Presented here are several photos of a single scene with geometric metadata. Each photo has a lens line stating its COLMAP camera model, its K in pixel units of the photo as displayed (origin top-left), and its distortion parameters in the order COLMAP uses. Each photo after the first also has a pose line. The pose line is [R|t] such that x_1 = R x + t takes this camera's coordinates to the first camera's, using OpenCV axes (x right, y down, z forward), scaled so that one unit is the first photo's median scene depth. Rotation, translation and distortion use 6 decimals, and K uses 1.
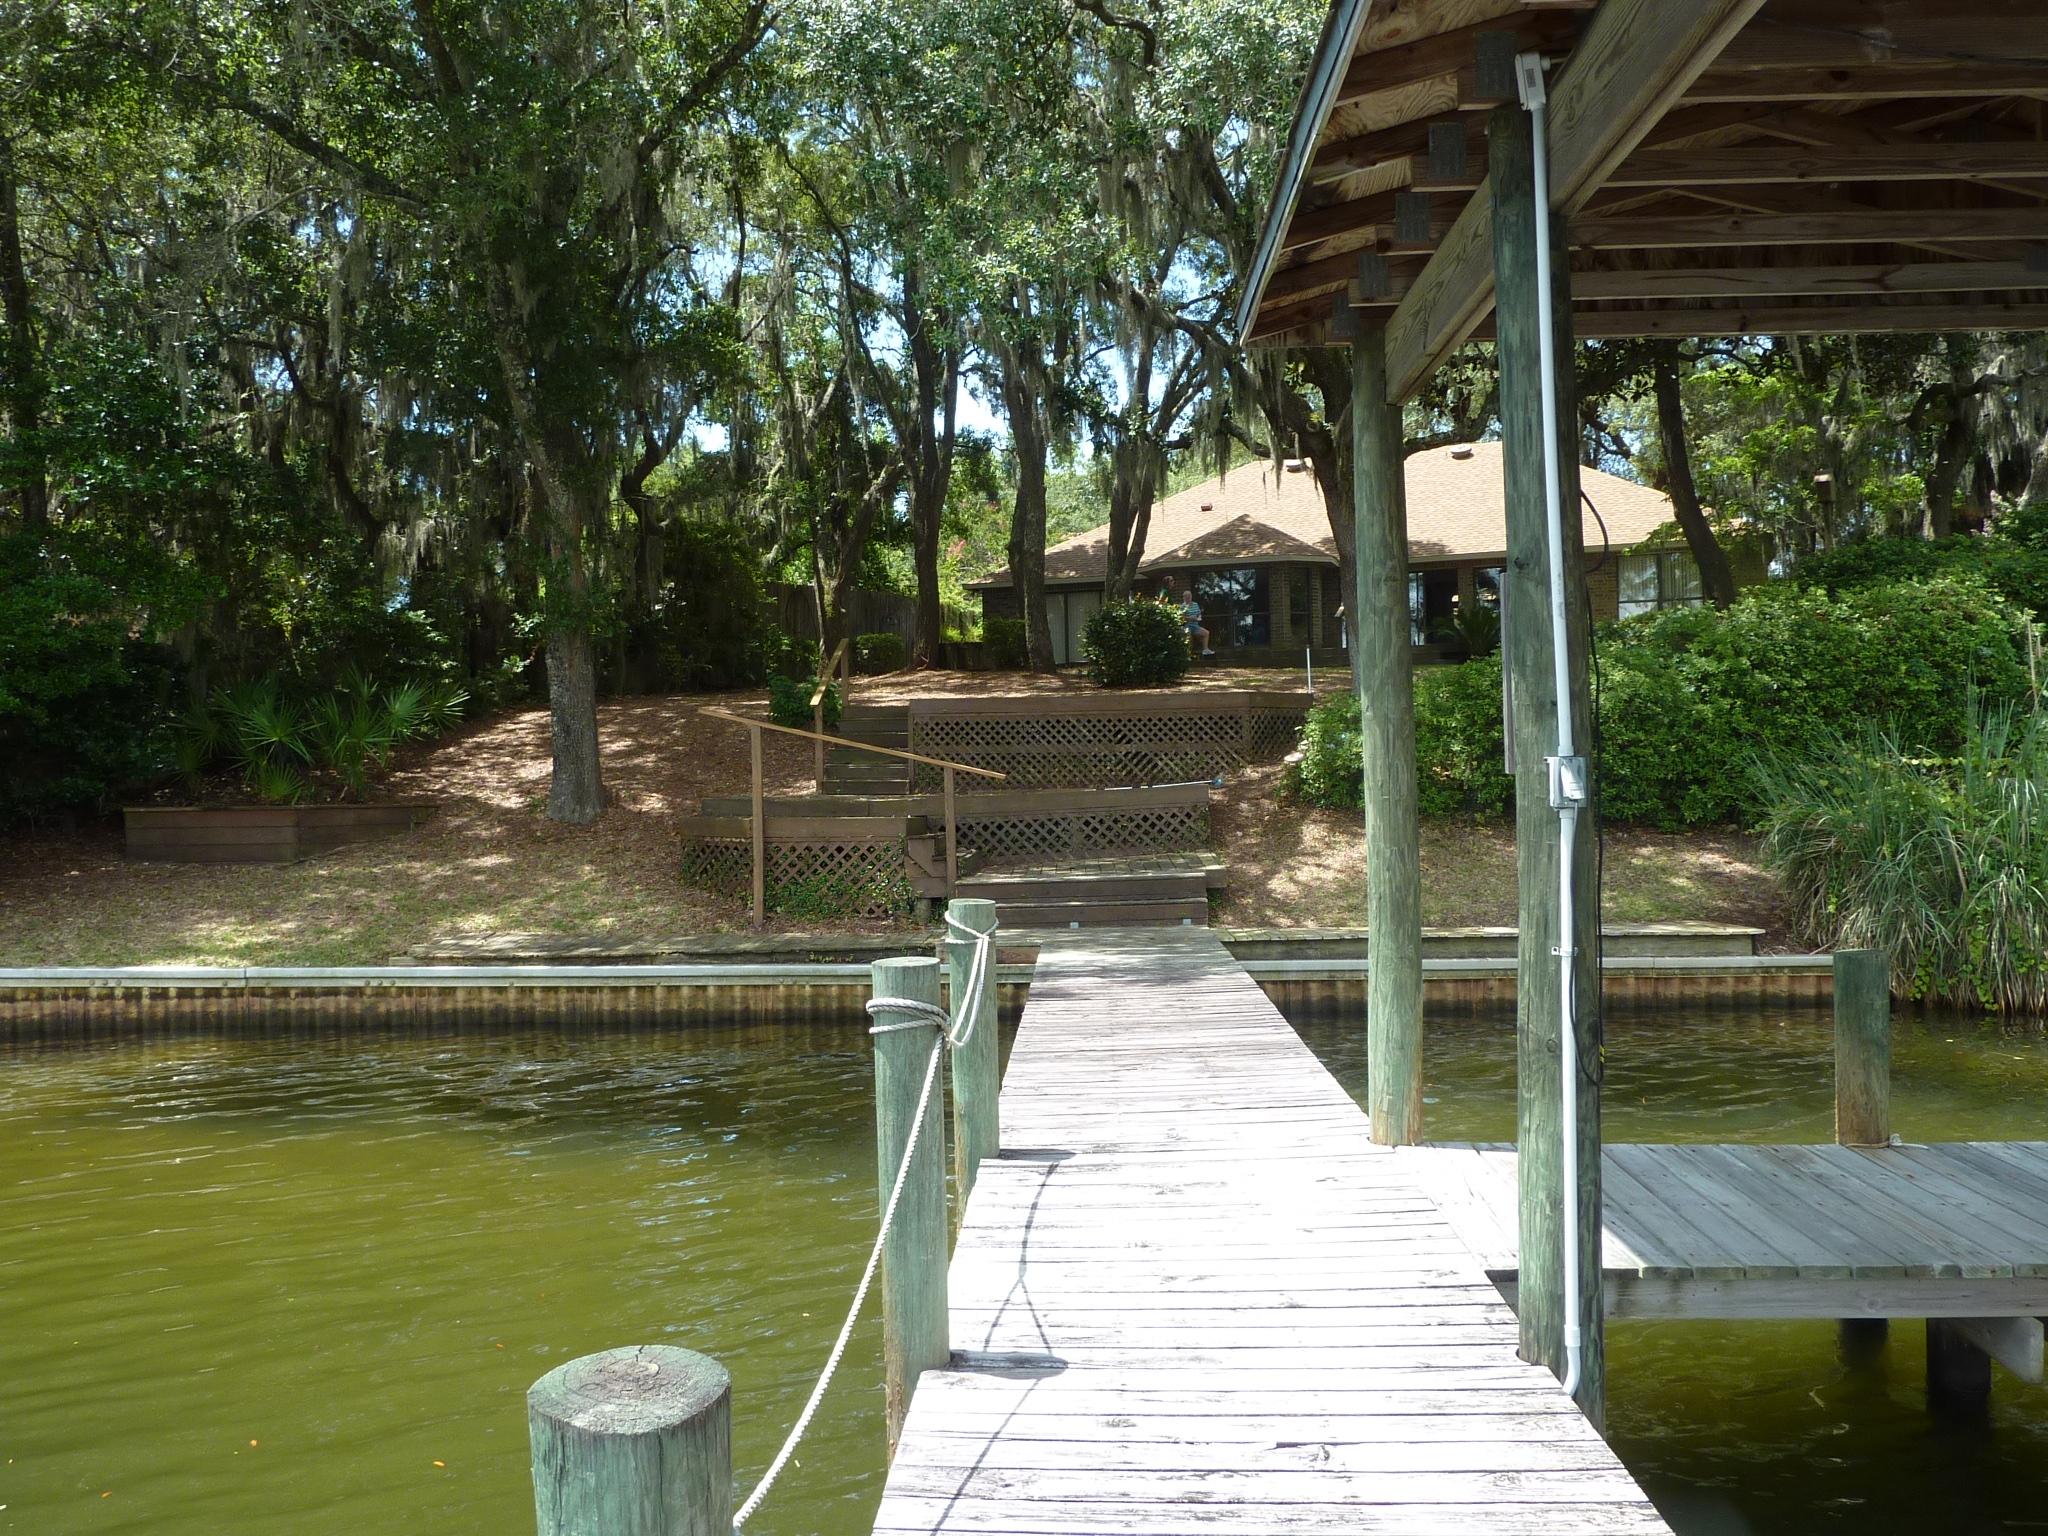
lens RADIAL K [[1739.0, 0, 1024.0], [0, 1739.0, 768.0], [0, 0, 1]] dist [-0.022191, -0.010440]
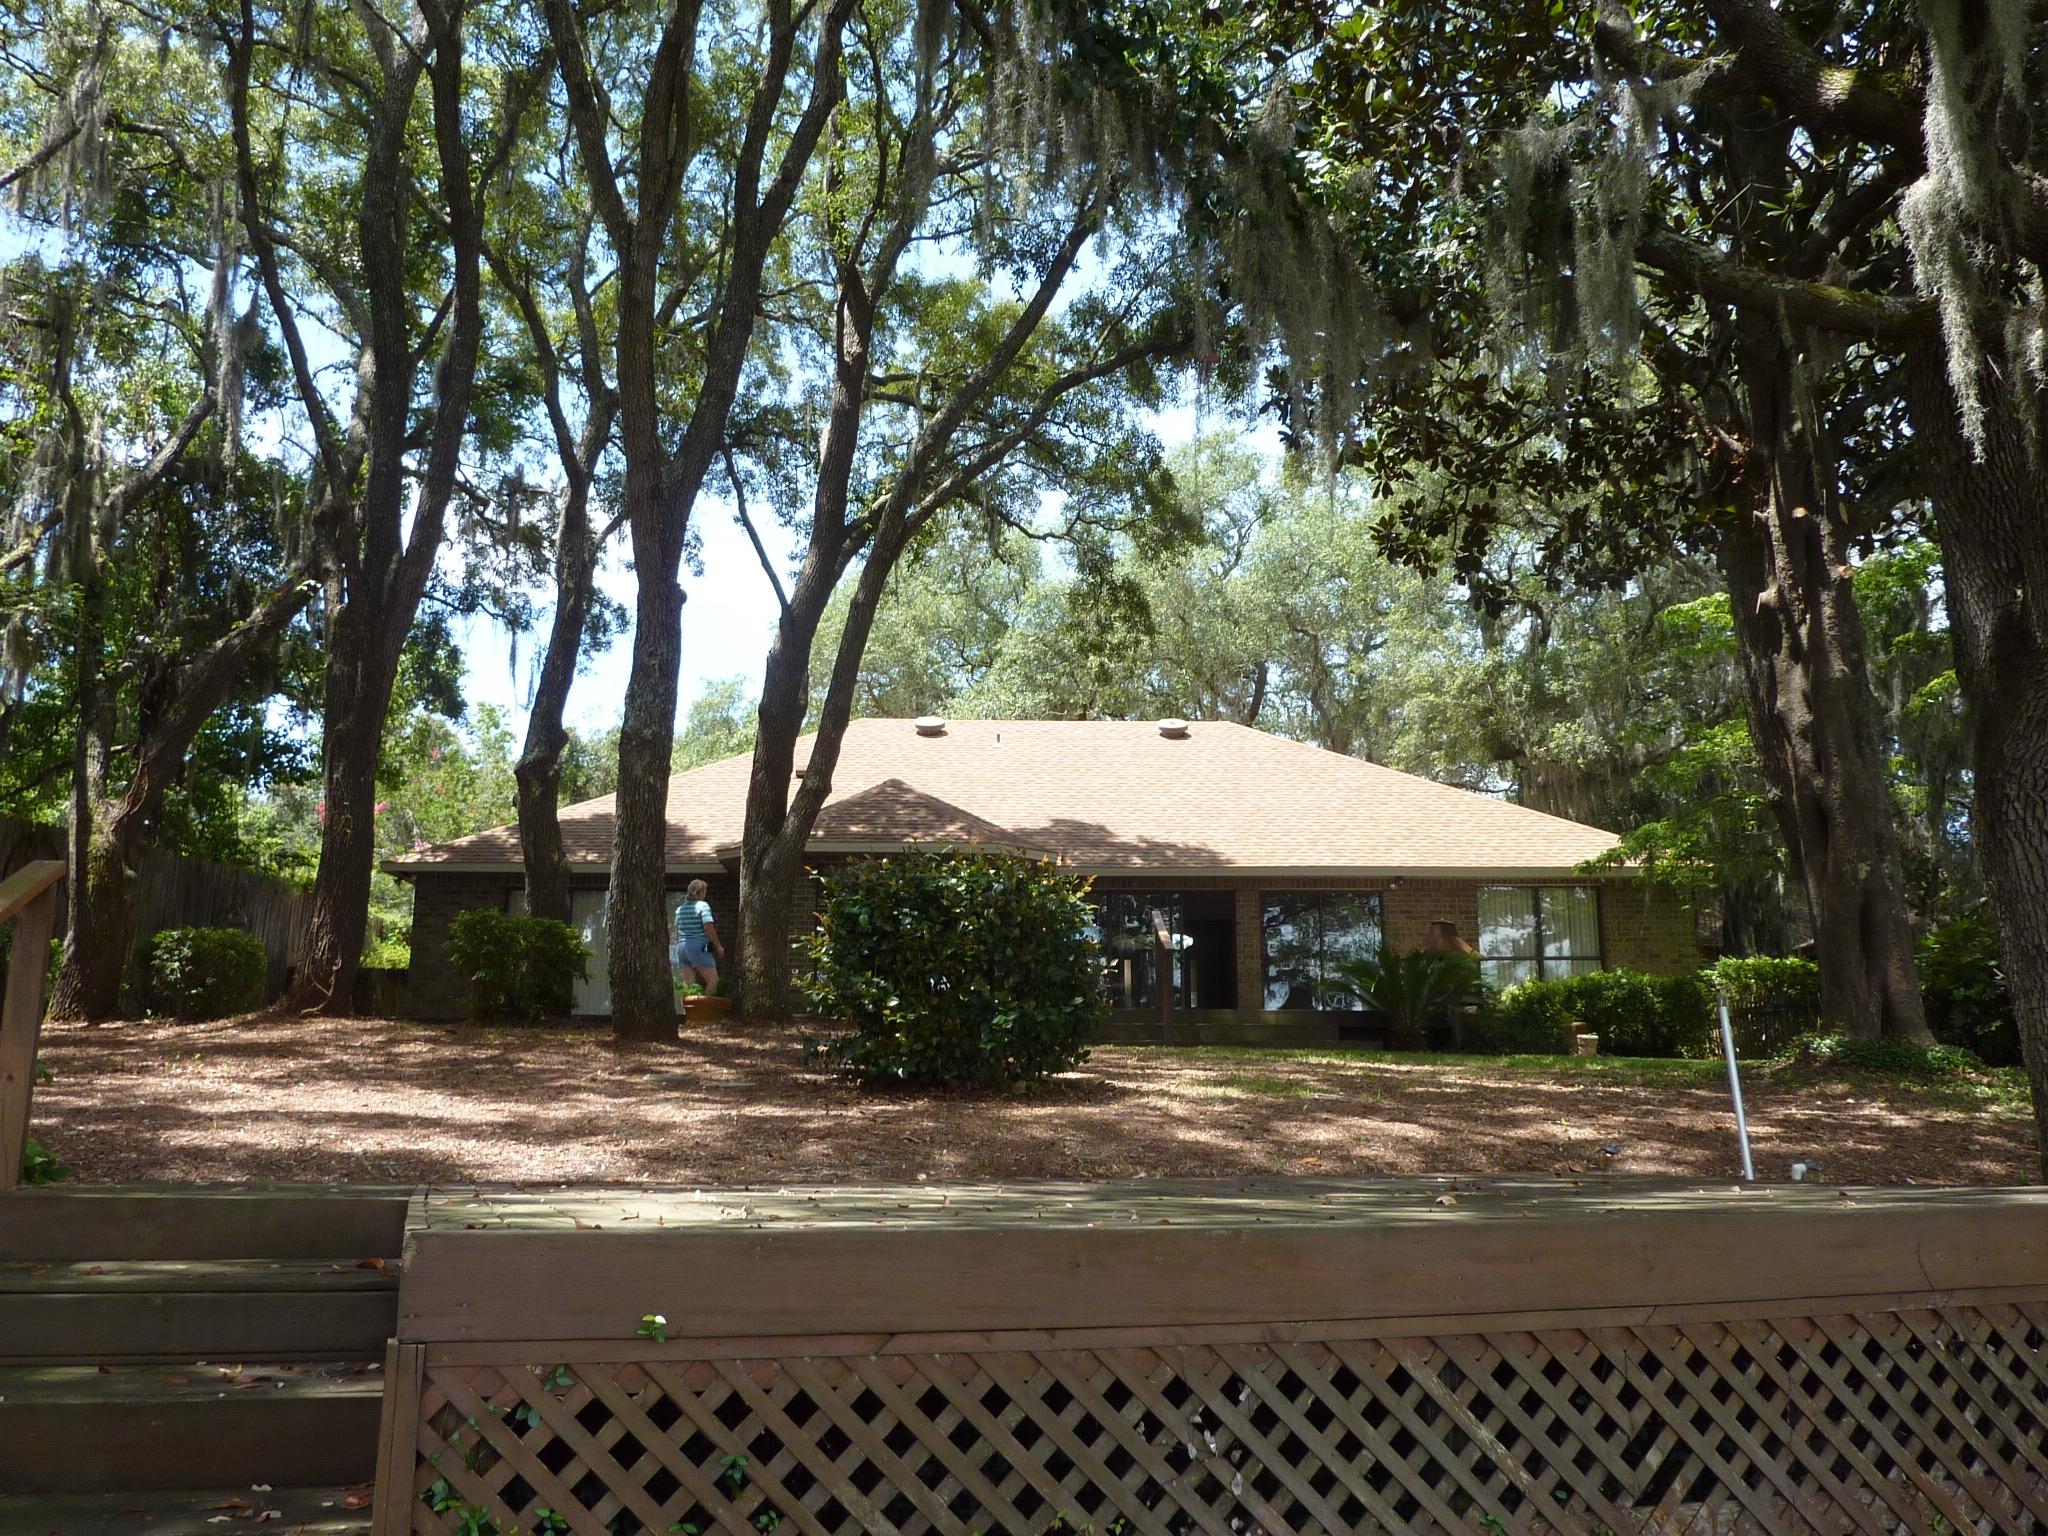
lens RADIAL K [[1739.0, 0, 1024.0], [0, 1739.0, 768.0], [0, 0, 1]] dist [-0.022191, -0.010440]
pose [[0.936891, 0.093150, 0.336985, -0.044028], [-0.022032, 0.977669, -0.208993, -0.030607], [-0.348928, 0.188379, 0.918021, 0.536743]]
